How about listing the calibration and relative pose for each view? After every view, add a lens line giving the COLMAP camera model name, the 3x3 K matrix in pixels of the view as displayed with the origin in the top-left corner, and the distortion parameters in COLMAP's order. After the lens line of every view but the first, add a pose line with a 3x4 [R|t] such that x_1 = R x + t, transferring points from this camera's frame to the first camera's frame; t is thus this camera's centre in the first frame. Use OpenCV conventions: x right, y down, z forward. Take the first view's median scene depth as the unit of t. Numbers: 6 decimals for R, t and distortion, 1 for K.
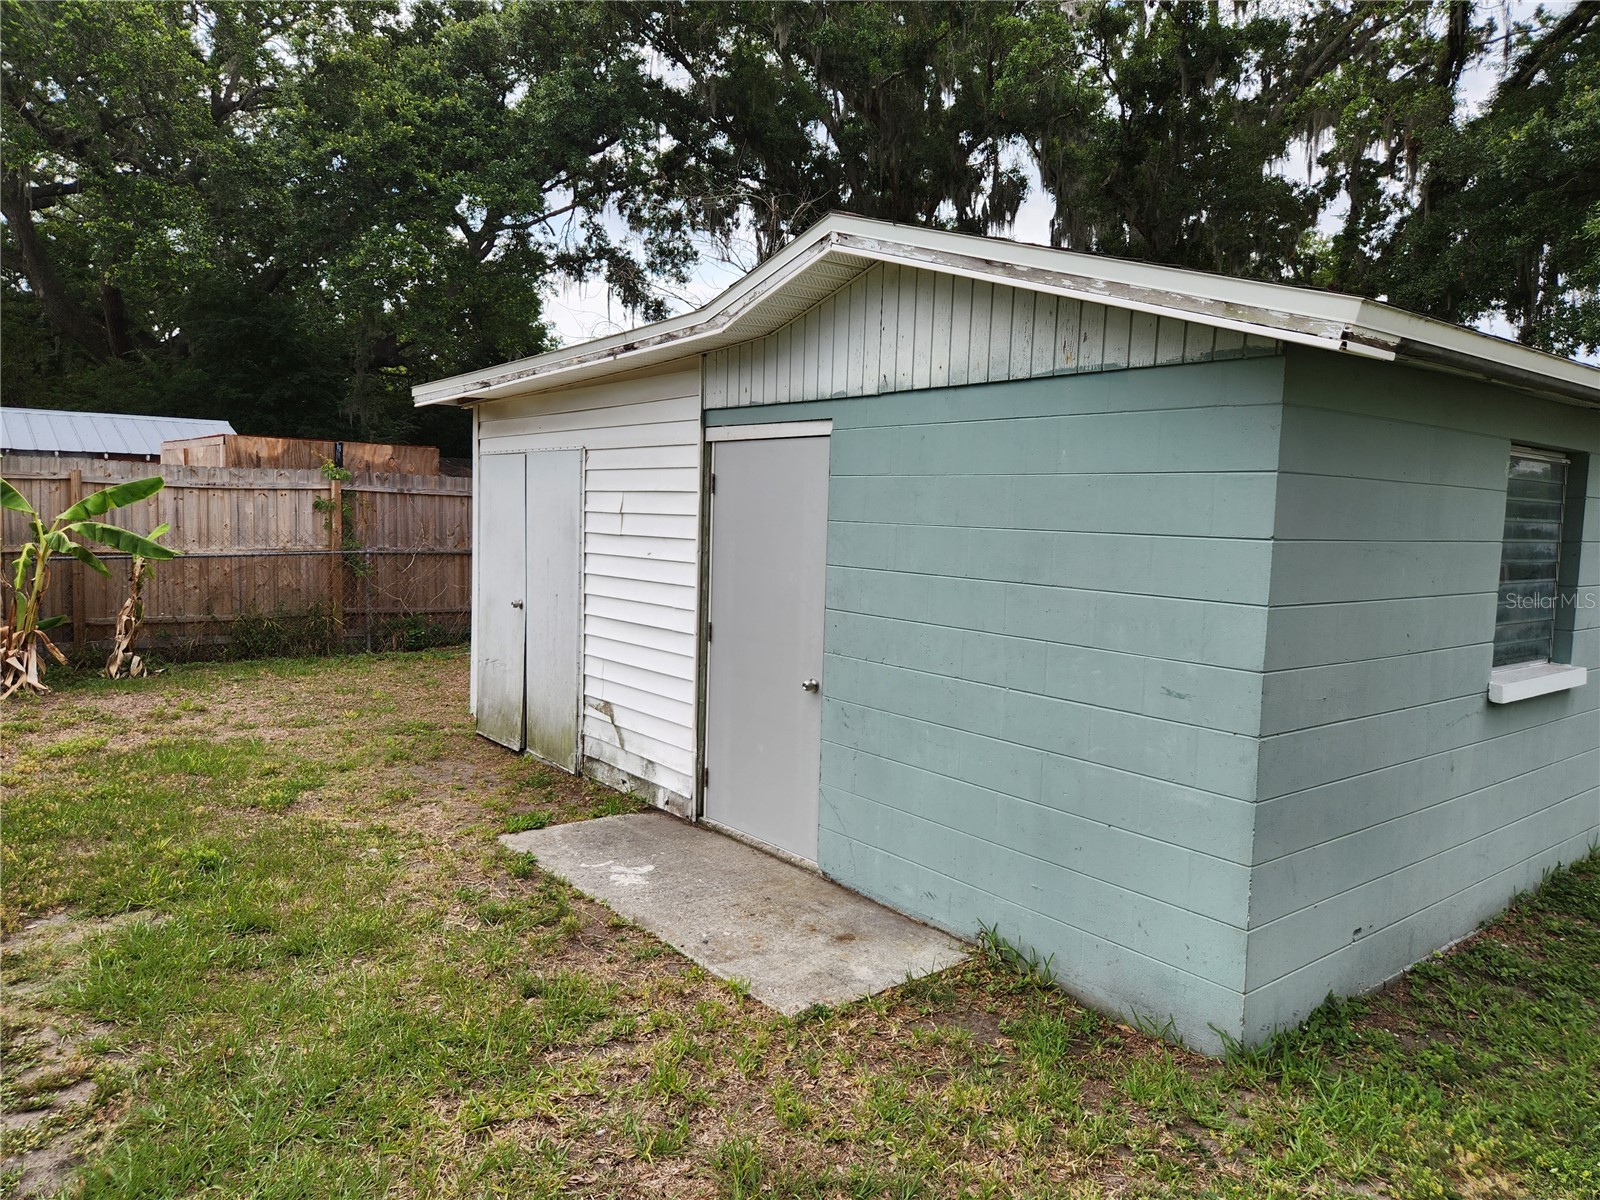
lens RADIAL K [[1074.9, 0, 800.0], [0, 1074.9, 600.0], [0, 0, 1]] dist [-0.000613, -0.002196]
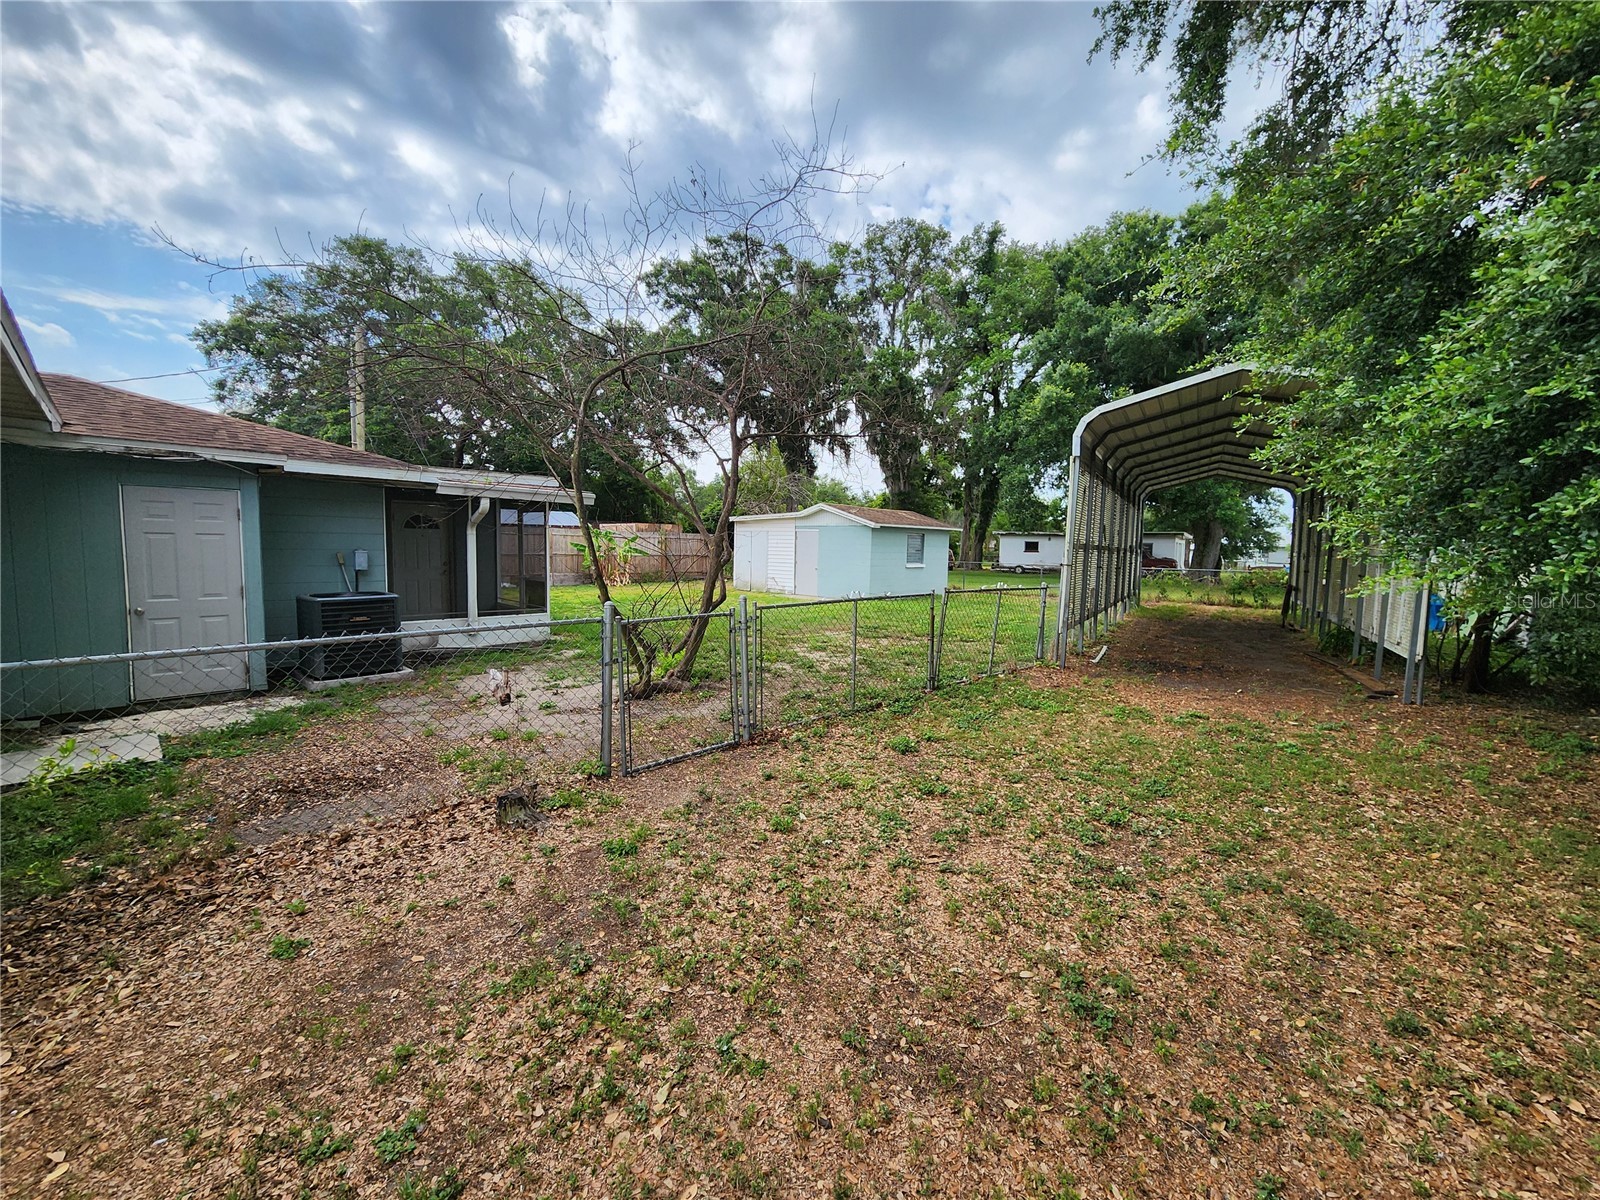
lens RADIAL K [[647.7, 0, 800.0], [0, 647.7, 600.0], [0, 0, 1]] dist [-0.000028, -0.000002]
pose [[0.993164, -0.021167, 0.114791, -0.086334], [0.020262, 0.999754, 0.009053, 0.036428], [-0.114955, -0.006665, 0.993348, -0.480623]]
